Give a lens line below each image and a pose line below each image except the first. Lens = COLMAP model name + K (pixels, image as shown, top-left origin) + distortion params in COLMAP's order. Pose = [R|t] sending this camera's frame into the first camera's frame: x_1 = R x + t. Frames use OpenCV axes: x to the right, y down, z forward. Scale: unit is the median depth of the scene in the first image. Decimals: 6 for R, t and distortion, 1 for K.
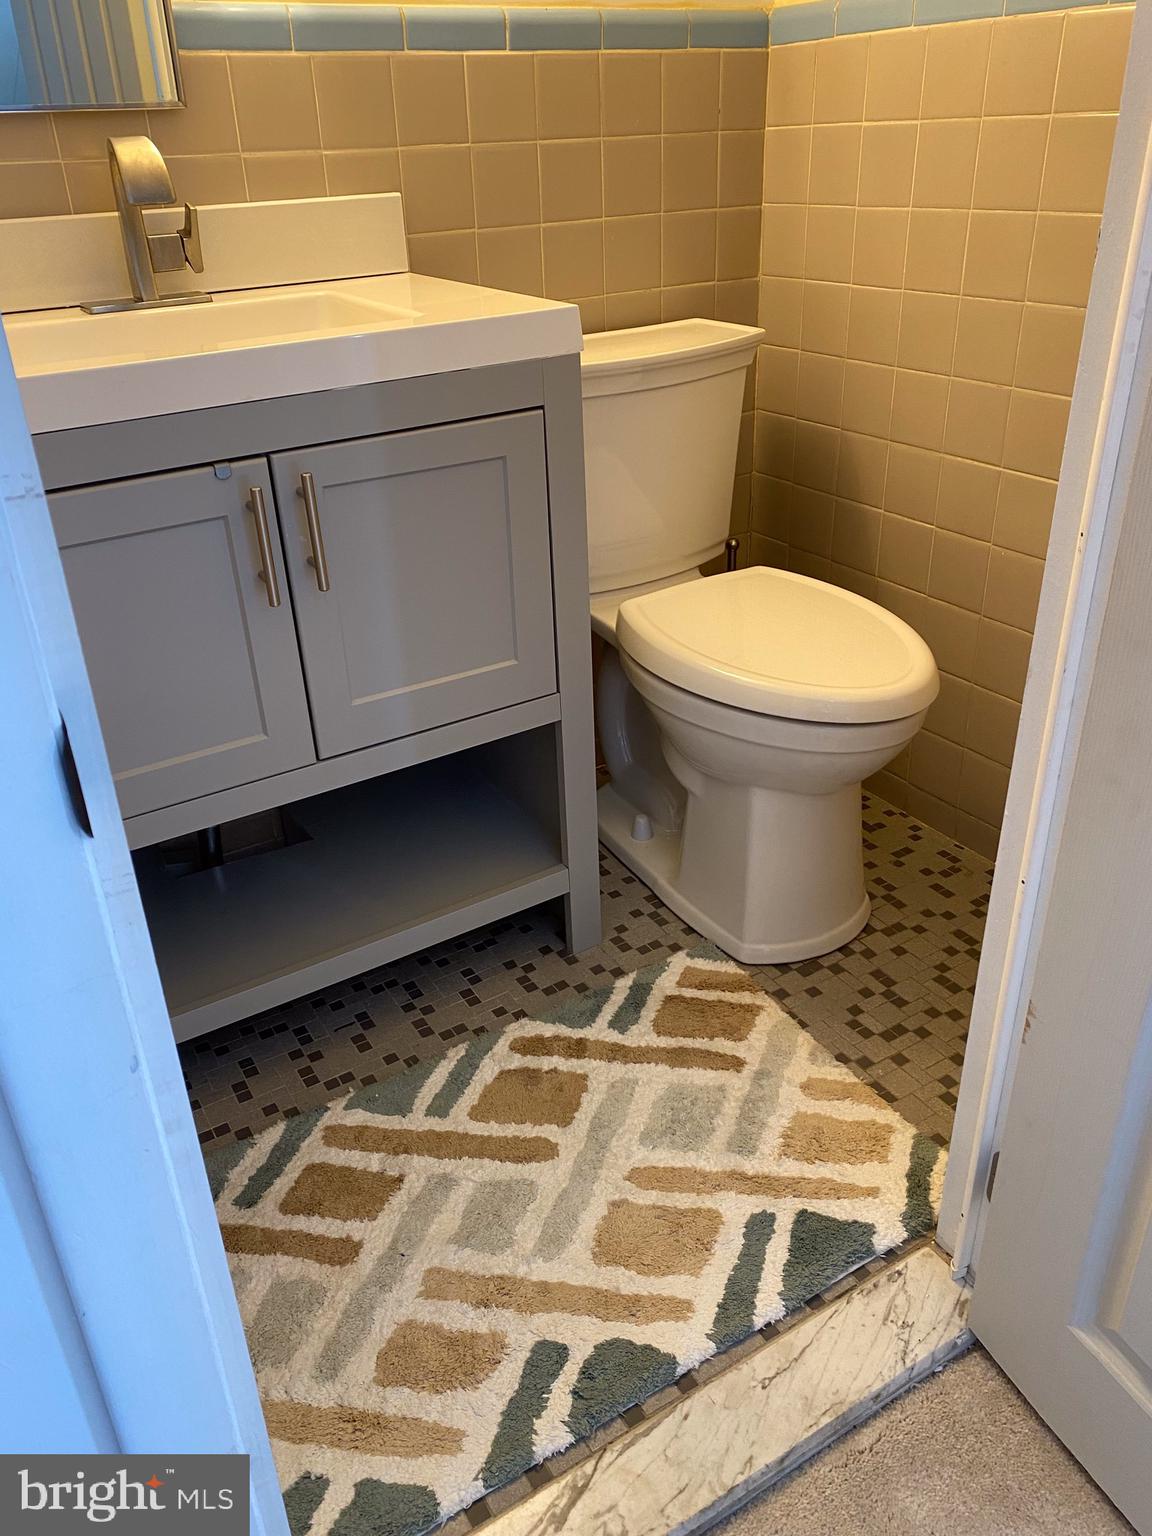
lens RADIAL K [[1162.2, 0, 572.8], [0, 1162.2, 762.5], [0, 0, 1]] dist [0.003150, -0.011437]
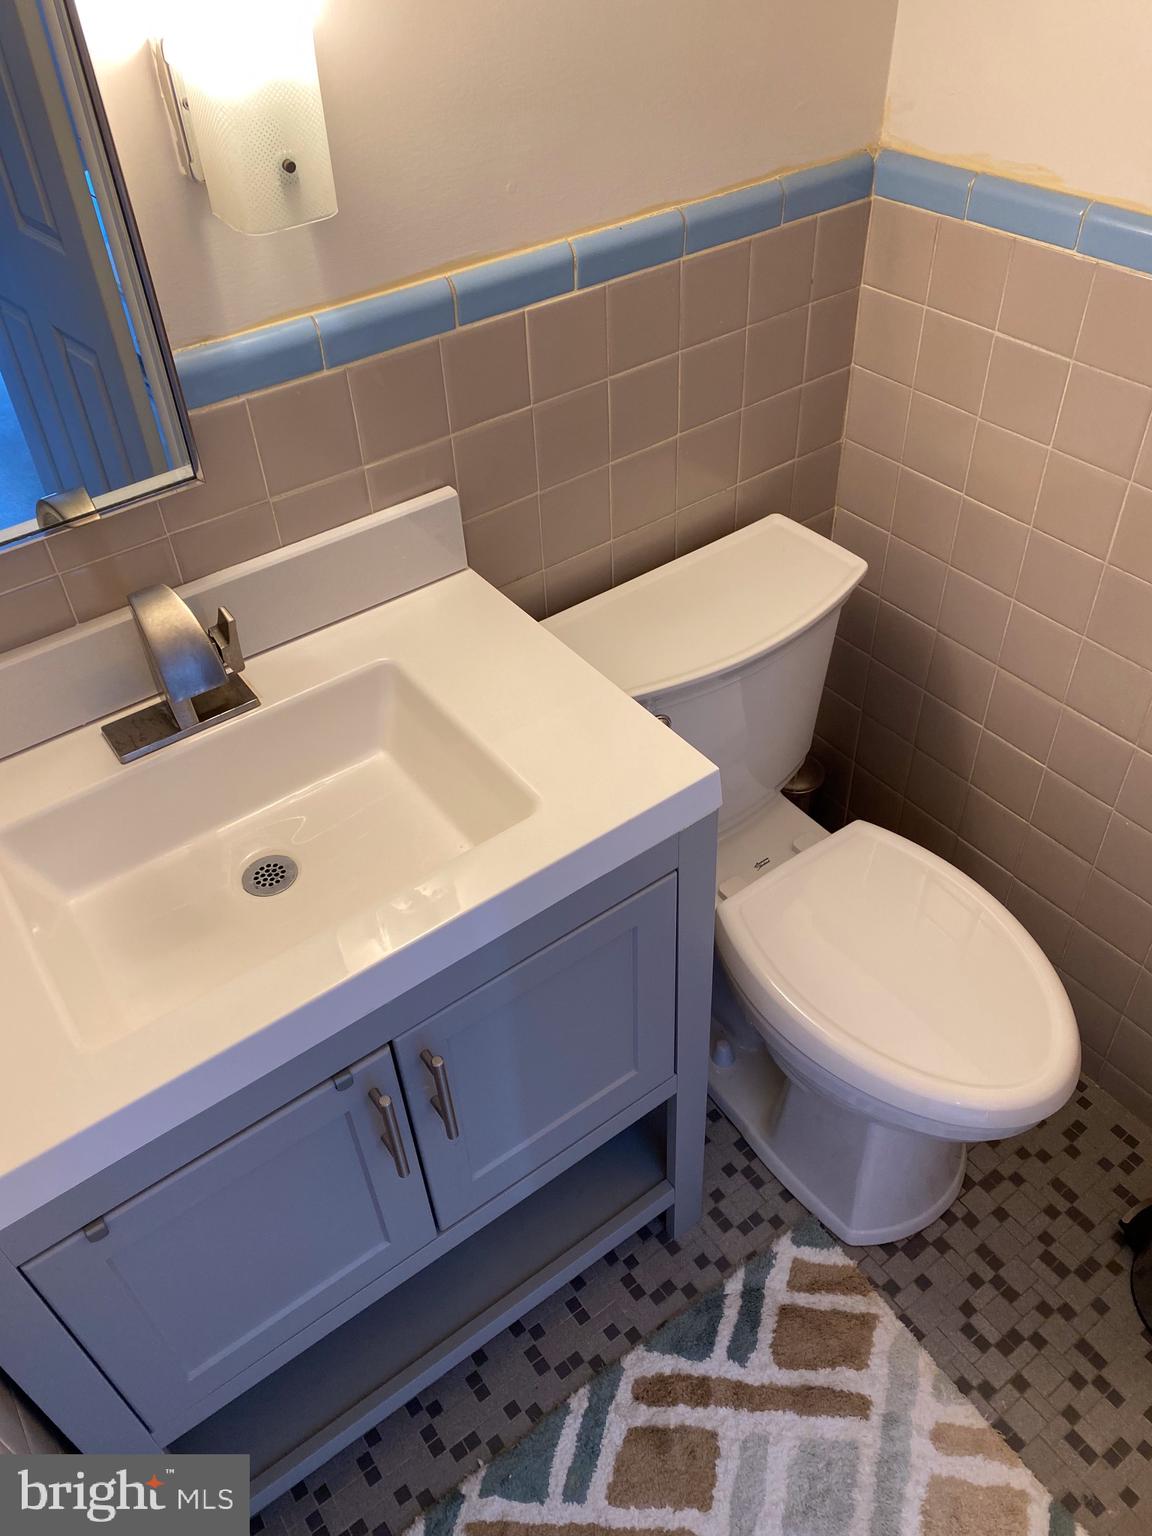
lens RADIAL K [[1162.2, 0, 577.2], [0, 1162.2, 765.0], [0, 0, 1]] dist [0.003150, -0.011437]
pose [[0.997091, -0.057391, 0.050163, -0.119353], [0.044710, 0.973356, 0.224898, -0.497938], [-0.061733, -0.222001, 0.973090, 0.156239]]
